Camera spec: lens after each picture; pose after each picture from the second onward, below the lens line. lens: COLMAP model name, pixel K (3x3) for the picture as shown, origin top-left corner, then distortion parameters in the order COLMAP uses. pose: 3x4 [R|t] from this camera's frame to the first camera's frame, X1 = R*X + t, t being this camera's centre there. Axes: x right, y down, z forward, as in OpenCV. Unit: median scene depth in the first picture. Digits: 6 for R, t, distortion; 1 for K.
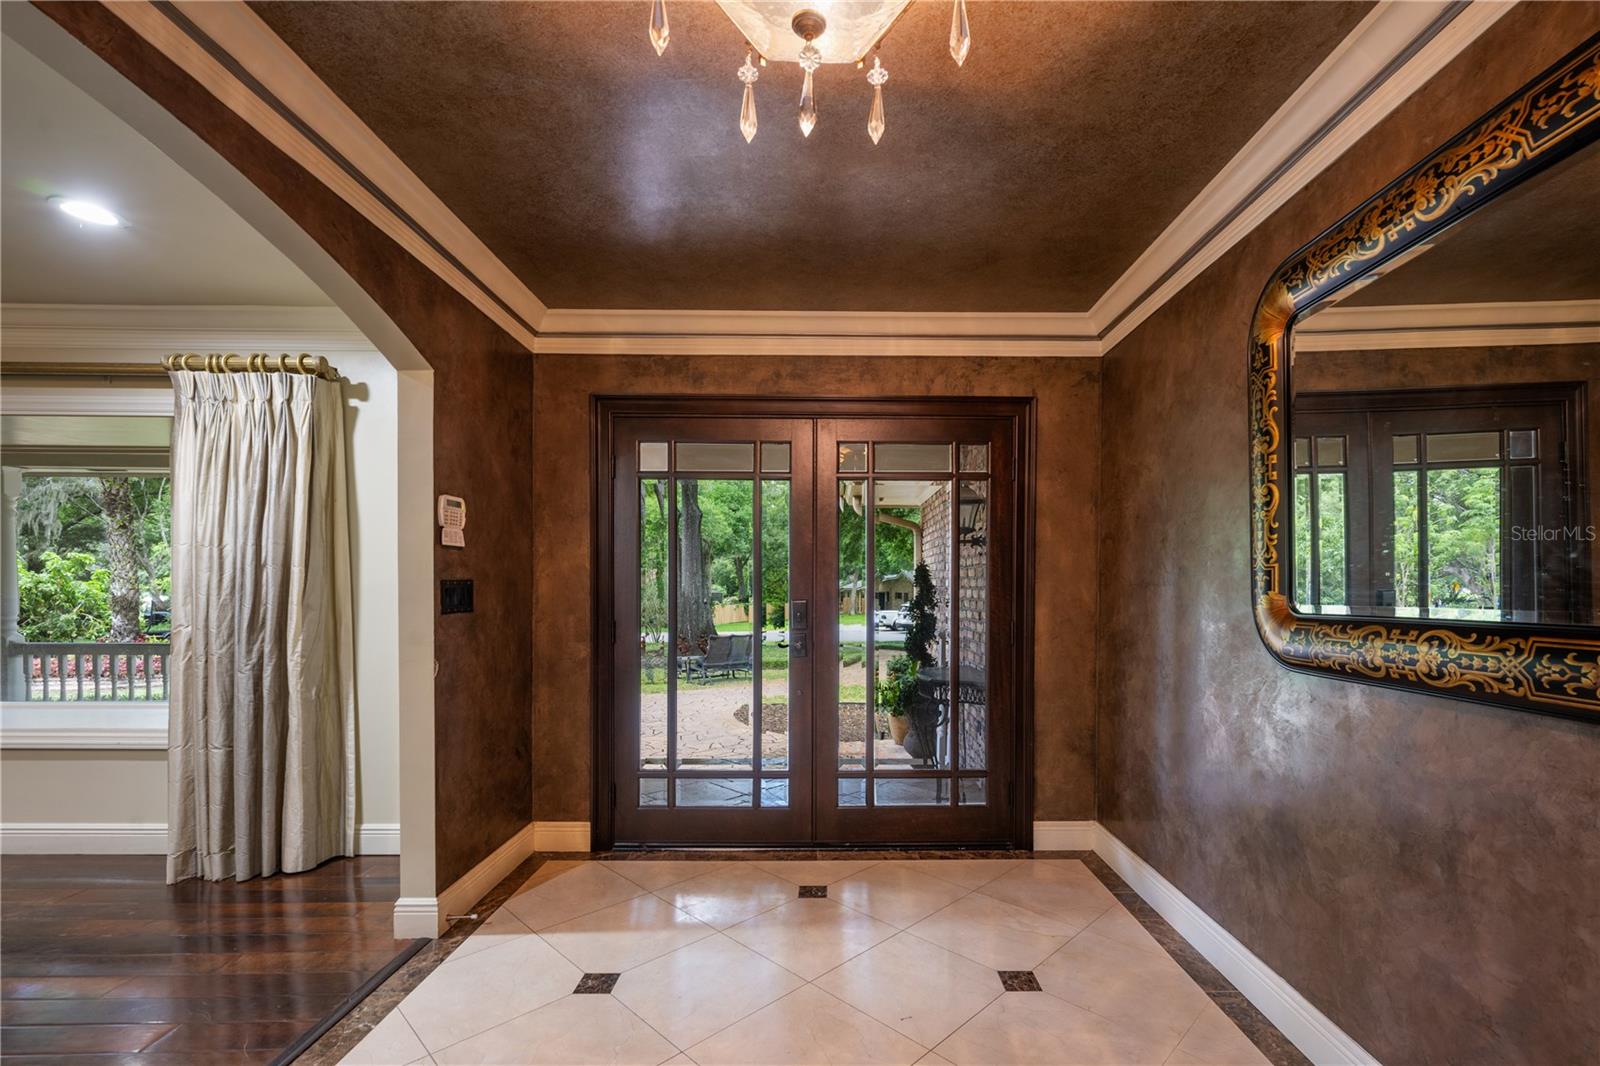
lens RADIAL K [[710.9, 0, 818.5], [0, 710.9, 596.9], [0, 0, 1]] dist [-0.000868, -0.000172]
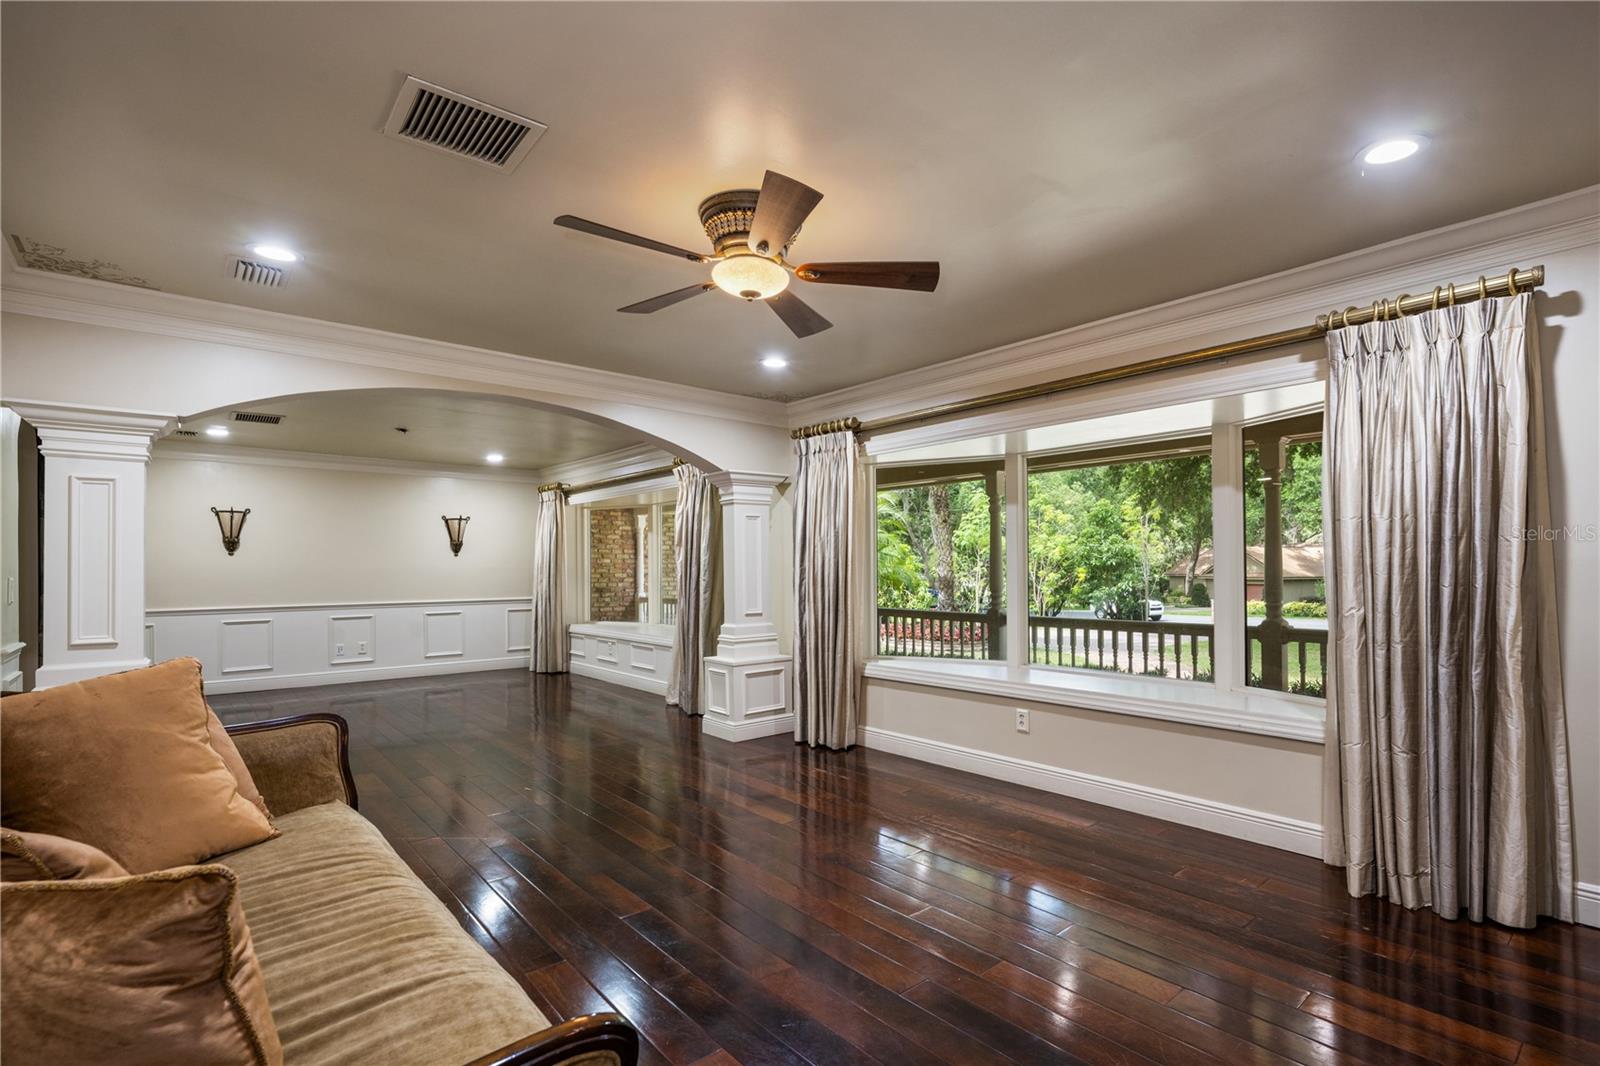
lens RADIAL K [[714.5, 0, 788.5], [0, 714.5, 561.4], [0, 0, 1]] dist [-0.004942, -0.000531]
pose [[0.644747, -0.017199, -0.764203, -0.606560], [0.002590, 0.999790, -0.020316, -0.002180], [0.764392, 0.011120, 0.644656, -0.116329]]
